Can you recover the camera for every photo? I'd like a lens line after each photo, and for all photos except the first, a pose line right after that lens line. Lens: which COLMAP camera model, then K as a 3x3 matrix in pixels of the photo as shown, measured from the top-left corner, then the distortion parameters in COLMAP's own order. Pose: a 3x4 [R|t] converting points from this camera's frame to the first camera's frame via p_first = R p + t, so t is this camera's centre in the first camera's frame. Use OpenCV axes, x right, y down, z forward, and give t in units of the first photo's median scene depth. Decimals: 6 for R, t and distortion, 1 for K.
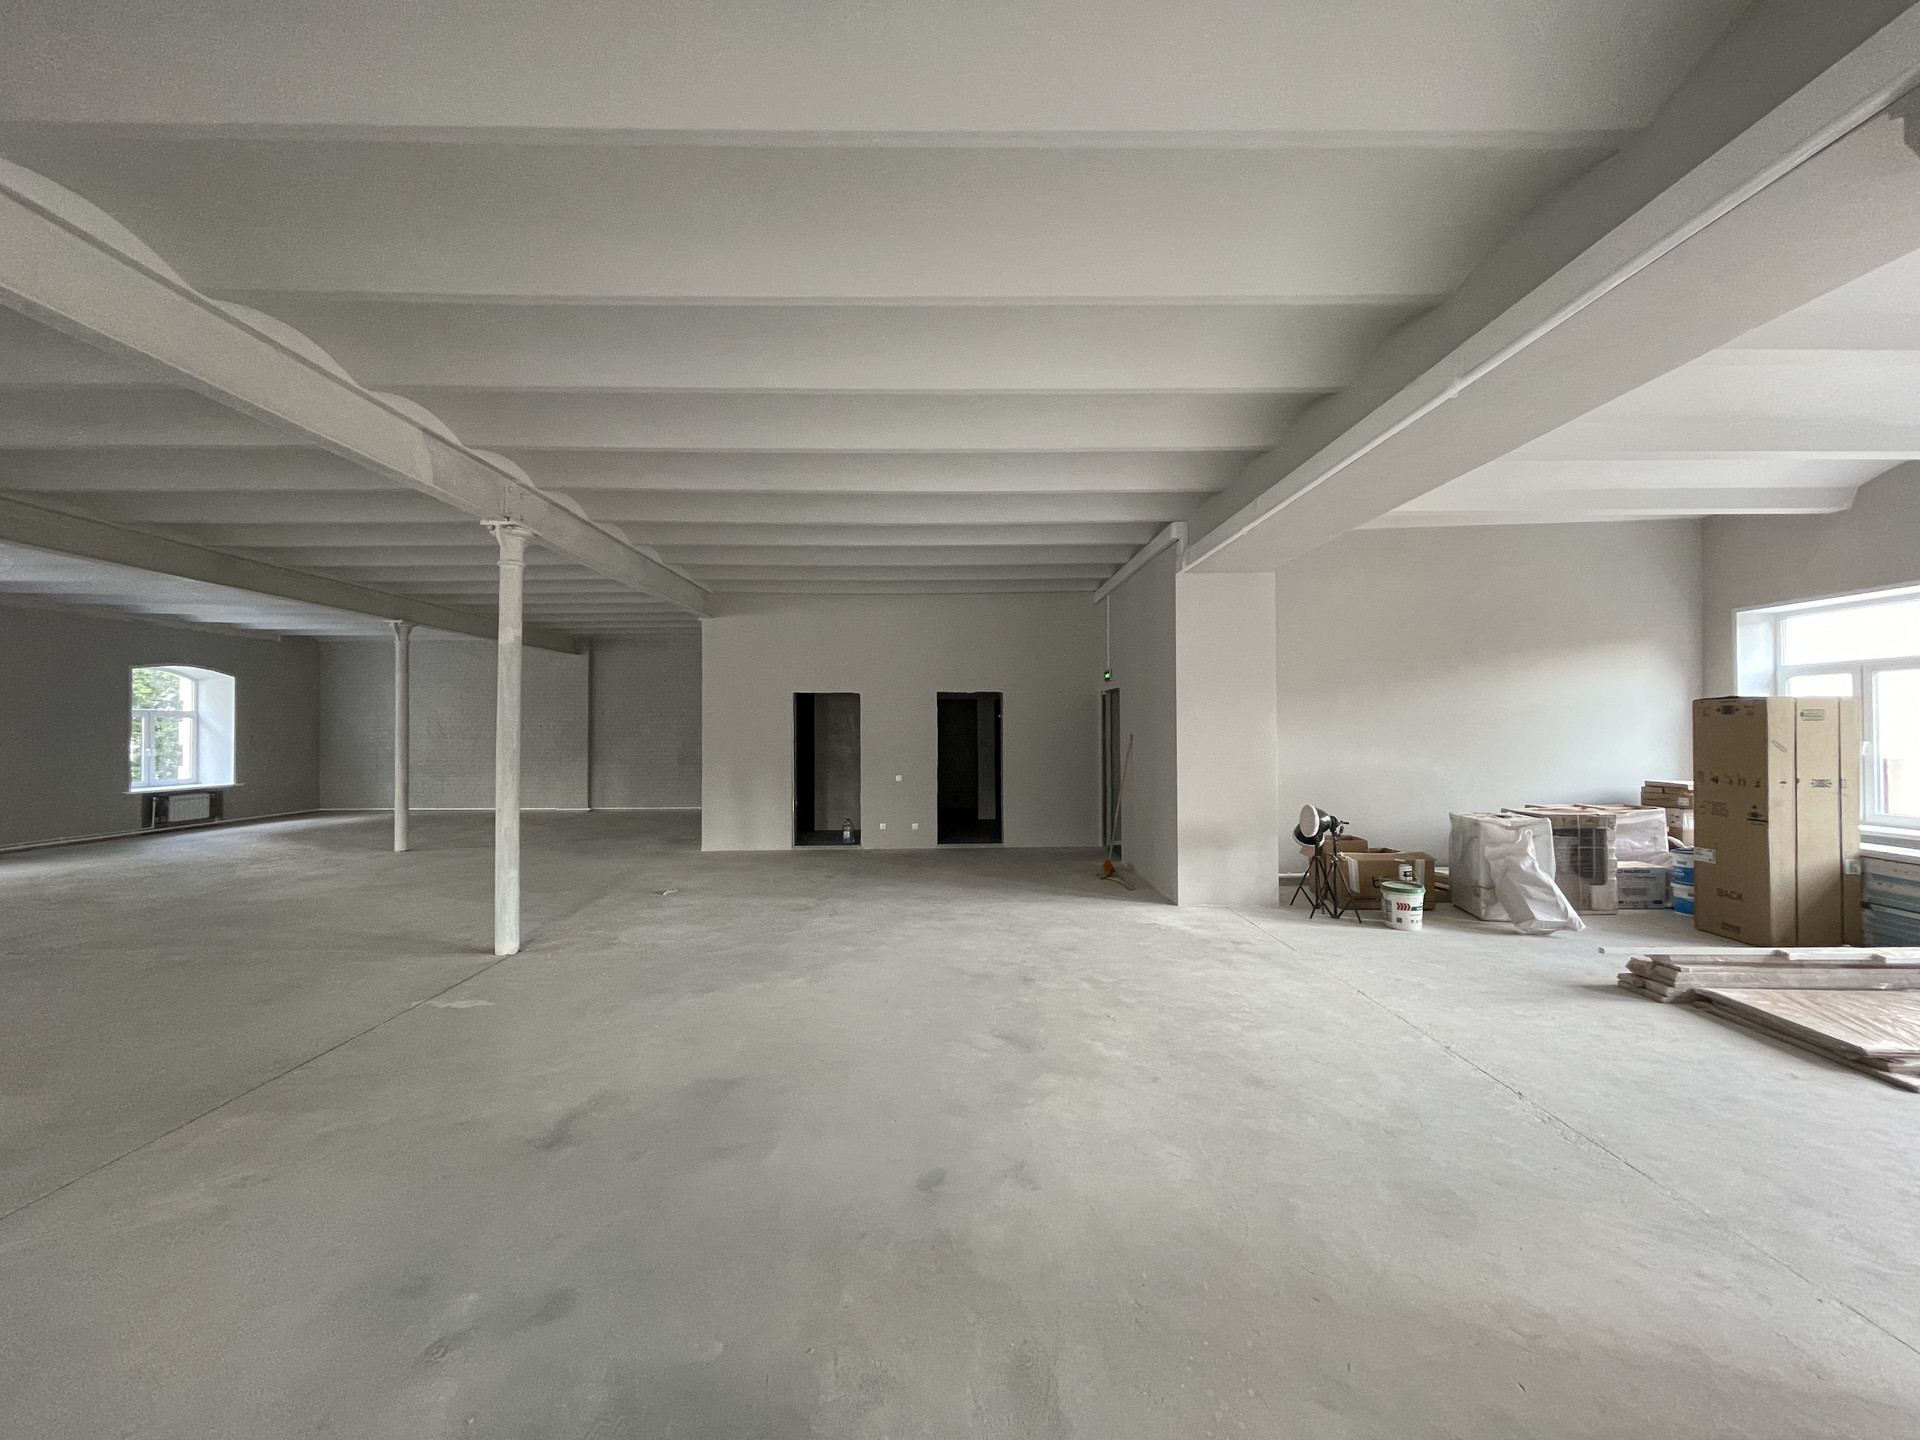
lens RADIAL K [[776.0, 0, 960.0], [0, 776.0, 720.0], [0, 0, 1]] dist [0.025575, -0.000038]
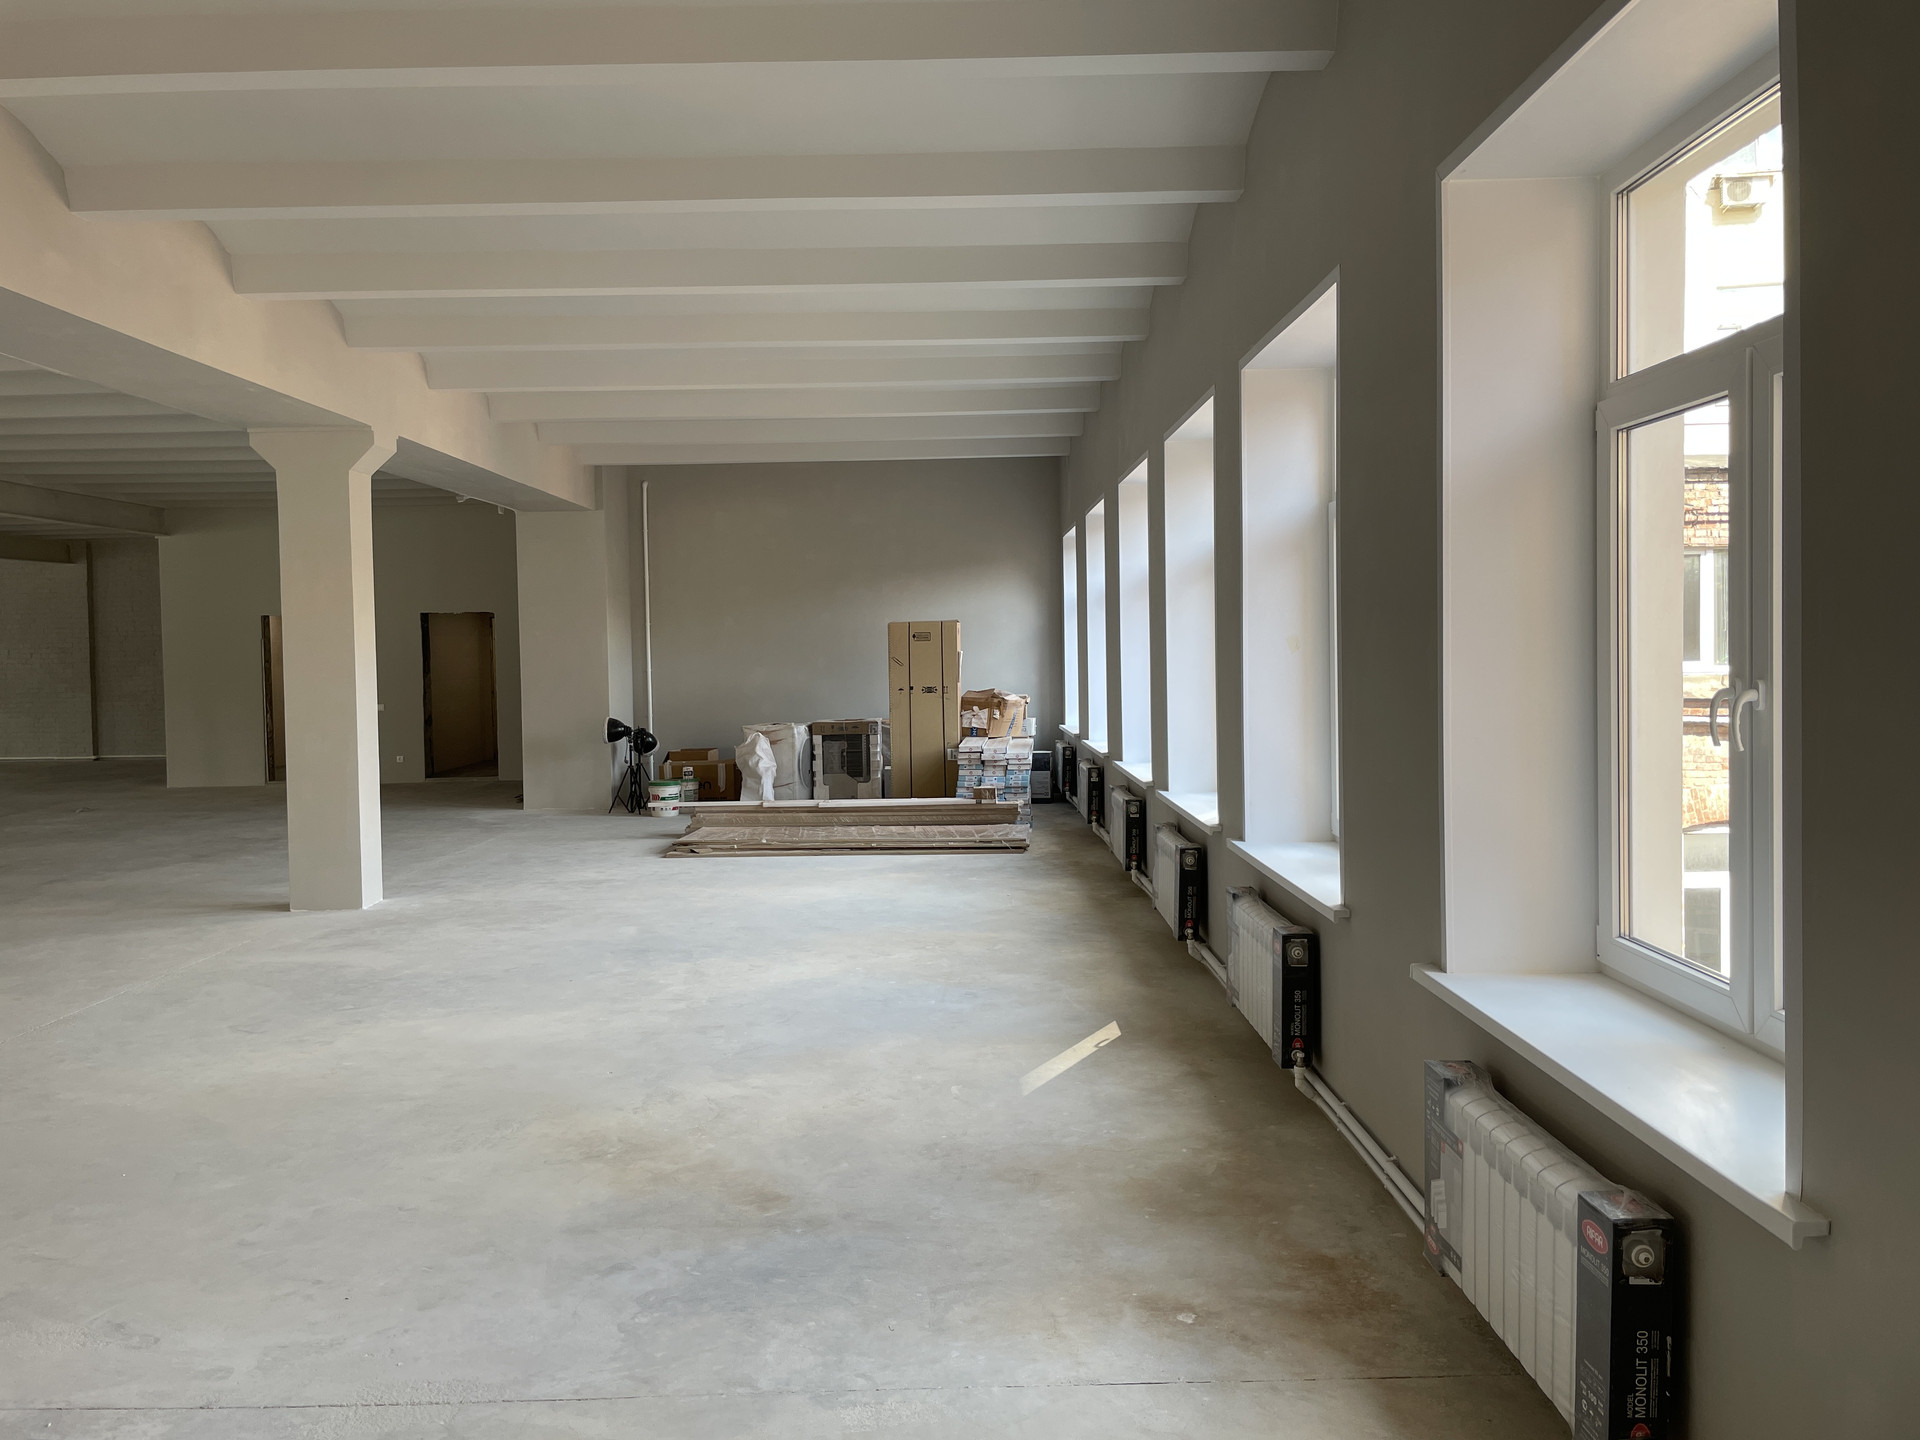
lens RADIAL K [[1449.8, 0, 960.0], [0, 1449.8, 720.0], [0, 0, 1]] dist [0.007518, 0.001584]
pose [[0.999922, -0.012001, 0.003380, 0.920417], [0.011764, 0.997938, 0.063093, -0.015537], [-0.004130, -0.063048, 0.998002, -1.099892]]
